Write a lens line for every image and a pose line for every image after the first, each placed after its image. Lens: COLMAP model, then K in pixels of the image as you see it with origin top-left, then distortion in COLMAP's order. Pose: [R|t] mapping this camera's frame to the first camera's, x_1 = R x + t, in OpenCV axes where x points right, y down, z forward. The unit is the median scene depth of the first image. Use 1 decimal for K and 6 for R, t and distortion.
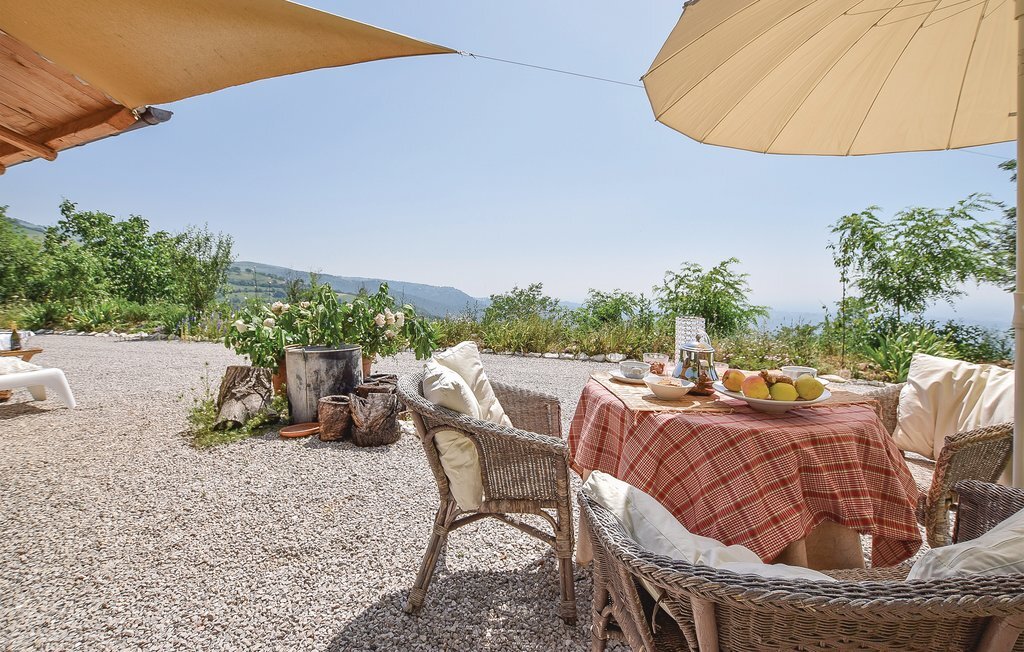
lens RADIAL K [[485.7, 0, 499.3], [0, 485.7, 327.6], [0, 0, 1]] dist [-0.018433, 0.000210]
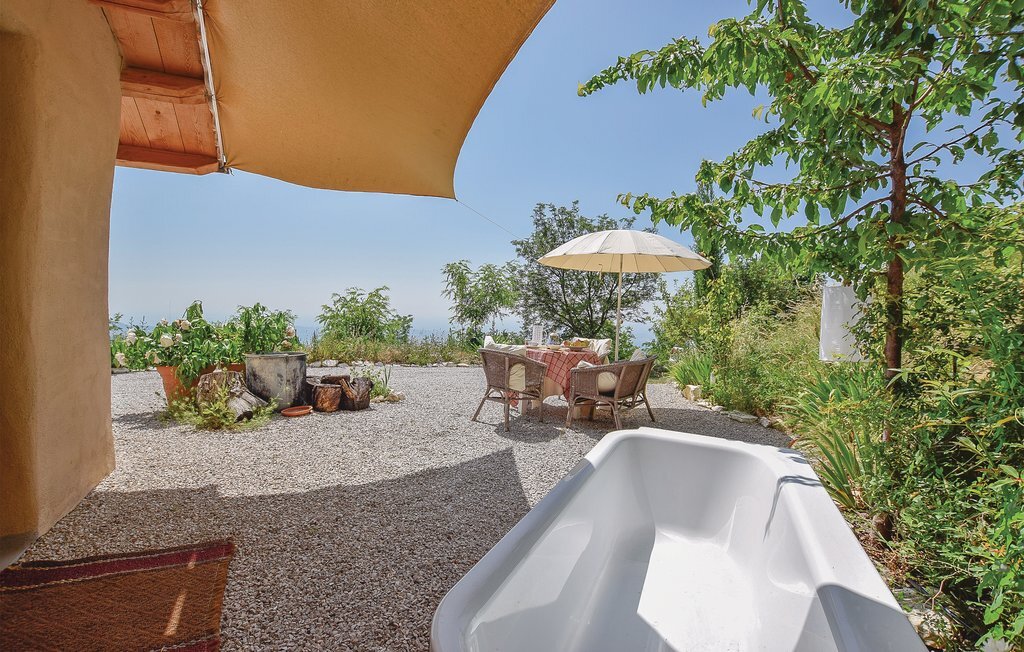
lens RADIAL K [[485.7, 0, 499.3], [0, 485.7, 327.6], [0, 0, 1]] dist [-0.018433, 0.000210]
pose [[0.637216, -0.013662, 0.770564, -0.447632], [0.039139, 0.999126, -0.014652, 0.005302], [-0.769691, 0.039496, 0.637194, -0.141859]]
